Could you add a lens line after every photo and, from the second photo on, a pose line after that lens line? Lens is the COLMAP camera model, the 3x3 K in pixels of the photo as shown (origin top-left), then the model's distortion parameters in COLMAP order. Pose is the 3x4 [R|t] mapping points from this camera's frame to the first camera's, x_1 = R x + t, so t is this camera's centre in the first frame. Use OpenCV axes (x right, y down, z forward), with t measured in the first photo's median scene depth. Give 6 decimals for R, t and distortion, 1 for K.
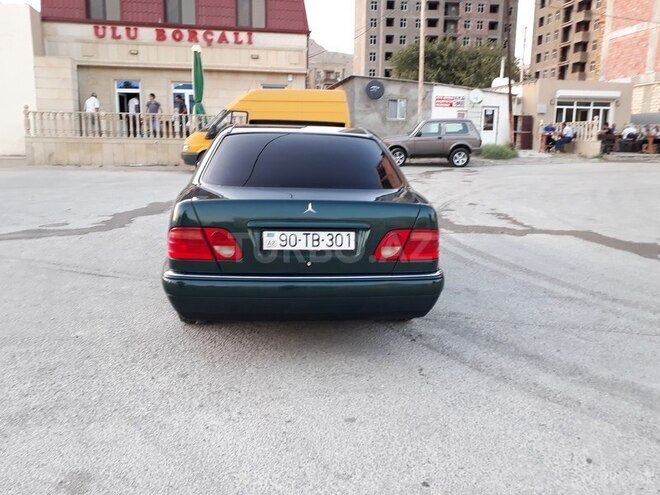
lens RADIAL K [[565.1, 0, 334.1], [0, 565.1, 245.3], [0, 0, 1]] dist [0.027071, -0.018275]
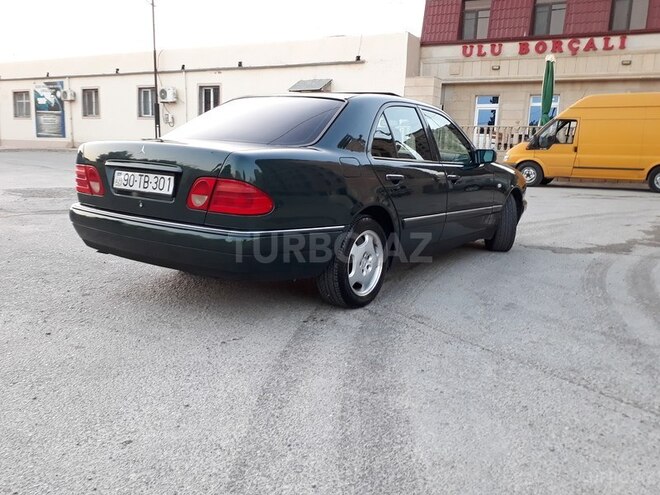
lens RADIAL K [[565.1, 0, 333.6], [0, 565.1, 247.2], [0, 0, 1]] dist [0.027071, -0.018275]
pose [[0.773657, 0.127625, -0.620618, 0.098464], [-0.148683, 0.988722, 0.017975, 0.004316], [0.615912, 0.078369, 0.783907, 0.045933]]
